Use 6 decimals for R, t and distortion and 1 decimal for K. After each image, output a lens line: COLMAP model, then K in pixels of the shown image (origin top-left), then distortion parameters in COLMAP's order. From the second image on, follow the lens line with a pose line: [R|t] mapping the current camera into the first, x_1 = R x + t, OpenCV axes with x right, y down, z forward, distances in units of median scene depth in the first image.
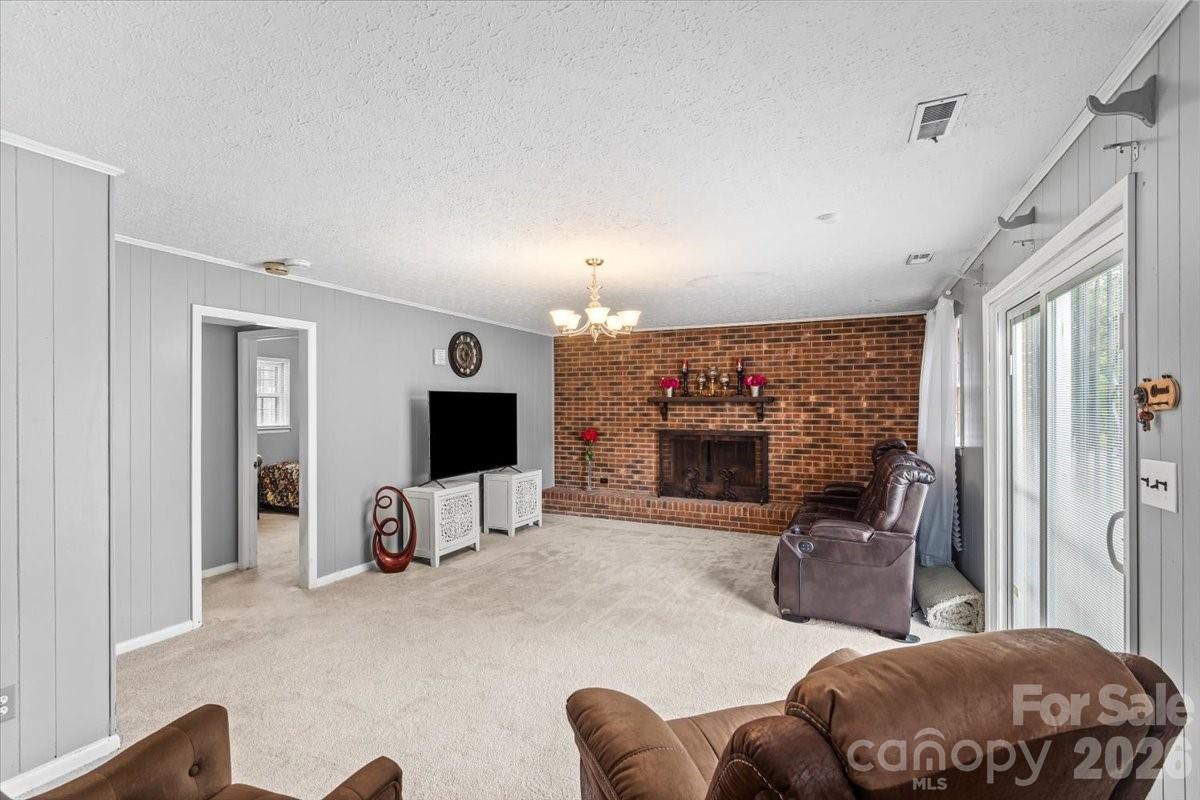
lens RADIAL K [[542.3, 0, 601.4], [0, 542.3, 405.4], [0, 0, 1]] dist [-0.002525, 0.000425]
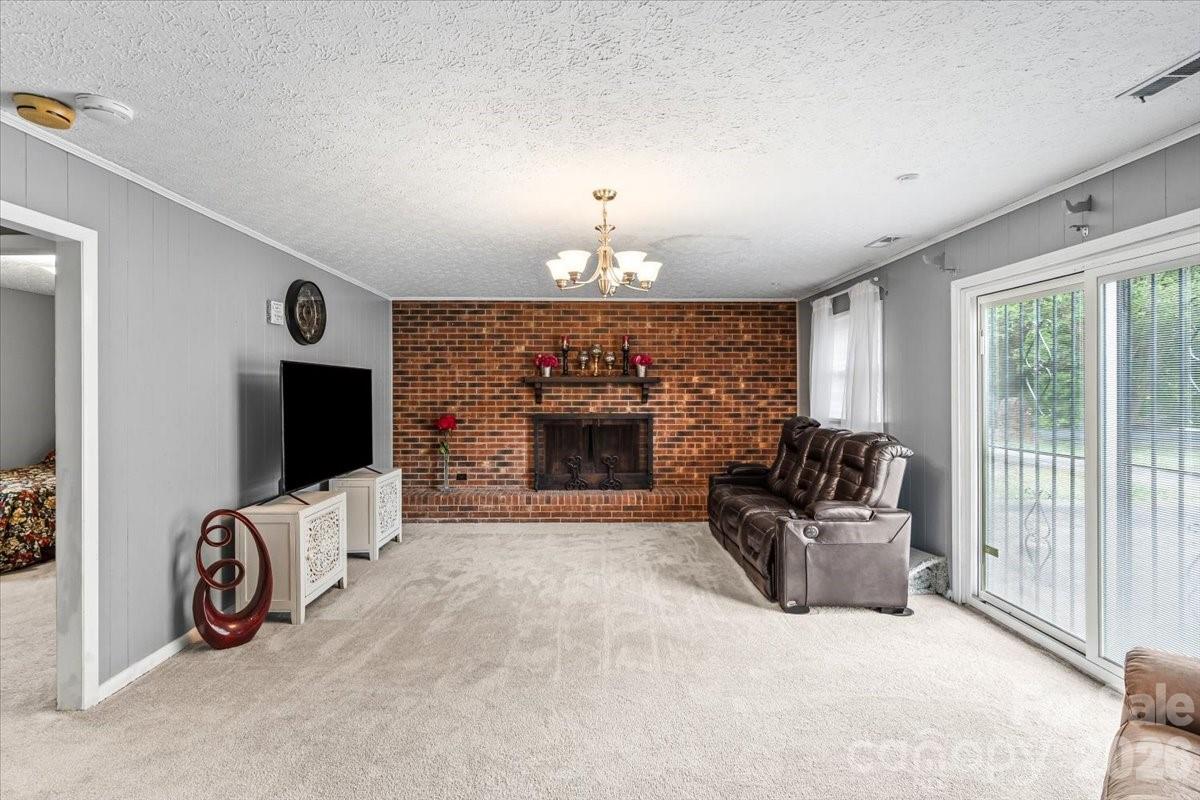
lens RADIAL K [[549.4, 0, 598.1], [0, 549.4, 390.4], [0, 0, 1]] dist [-0.000830, 0.000483]
pose [[0.894618, 0.000665, 0.446830, -0.218095], [0.000611, 0.999996, -0.002712, 0.009916], [-0.446831, 0.002699, 0.894615, 0.178239]]
